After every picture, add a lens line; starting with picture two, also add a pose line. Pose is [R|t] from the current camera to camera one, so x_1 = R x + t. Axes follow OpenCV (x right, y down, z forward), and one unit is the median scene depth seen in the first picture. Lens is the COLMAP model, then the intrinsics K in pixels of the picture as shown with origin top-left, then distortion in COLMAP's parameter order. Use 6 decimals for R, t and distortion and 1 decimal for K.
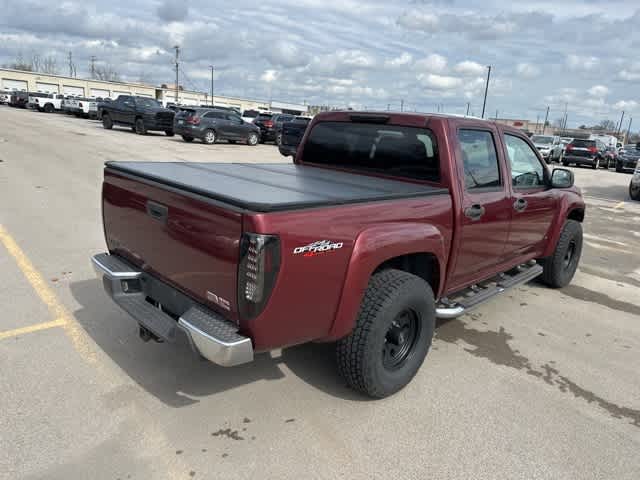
lens RADIAL K [[449.4, 0, 320.7], [0, 449.4, 238.4], [0, 0, 1]] dist [0.028121, -0.032806]
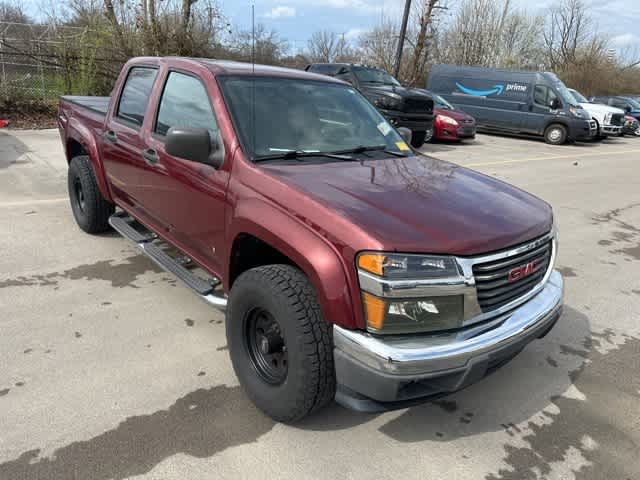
lens RADIAL K [[449.4, 0, 318.5], [0, 449.4, 244.6], [0, 0, 1]] dist [0.028121, -0.032806]
pose [[-0.084369, 0.258918, -0.962208, 1.470052], [-0.331644, 0.903299, 0.272145, -0.299799], [0.939624, 0.342071, 0.009658, 1.566217]]
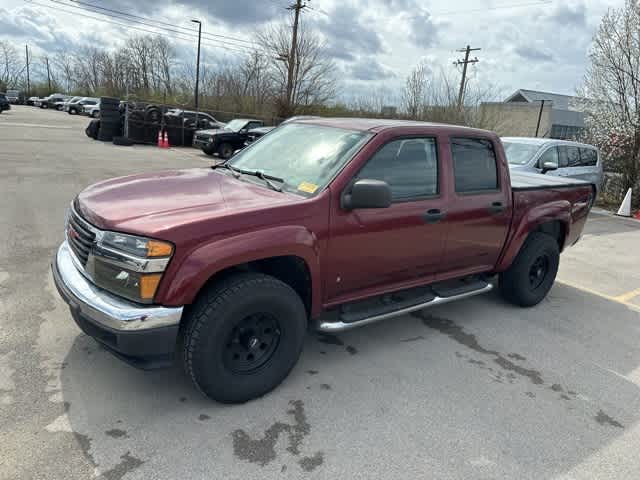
lens RADIAL K [[449.4, 0, 322.1], [0, 449.4, 239.5], [0, 0, 1]] dist [0.028121, -0.032806]
pose [[-0.974361, -0.195277, 0.111748, 0.269672], [-0.115501, 0.860375, 0.496401, -0.652531], [-0.193081, 0.470767, -0.860871, 2.513065]]
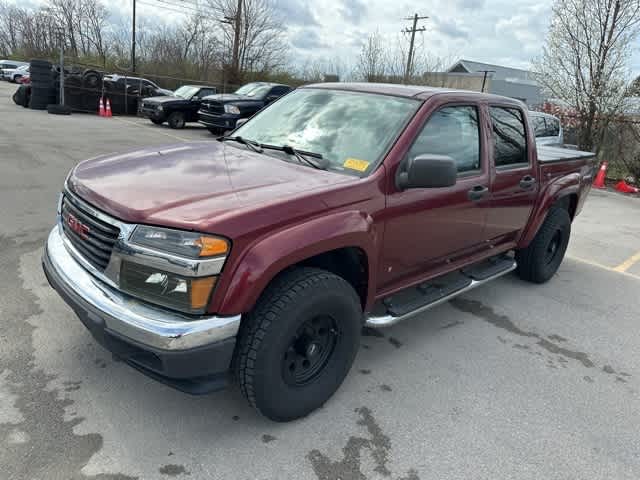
lens RADIAL K [[449.4, 0, 322.8], [0, 449.4, 237.5], [0, 0, 1]] dist [0.028121, -0.032806]
pose [[-0.984843, -0.172411, -0.018934, 0.478371], [-0.156070, 0.833254, 0.530405, -0.591865], [-0.075671, 0.525320, -0.847533, 2.429361]]
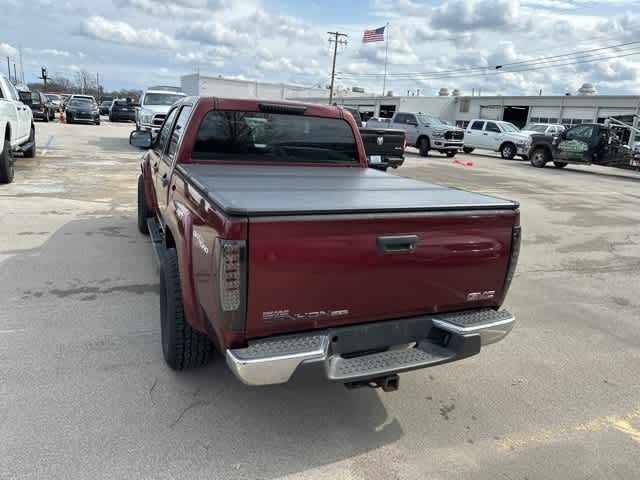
lens RADIAL K [[449.4, 0, 315.4], [0, 449.4, 237.0], [0, 0, 1]] dist [0.028121, -0.032806]
pose [[0.390684, -0.292793, 0.872719, -0.875312], [0.196235, 0.952765, 0.231800, -0.229147], [-0.899365, 0.080697, 0.429686, 0.564446]]
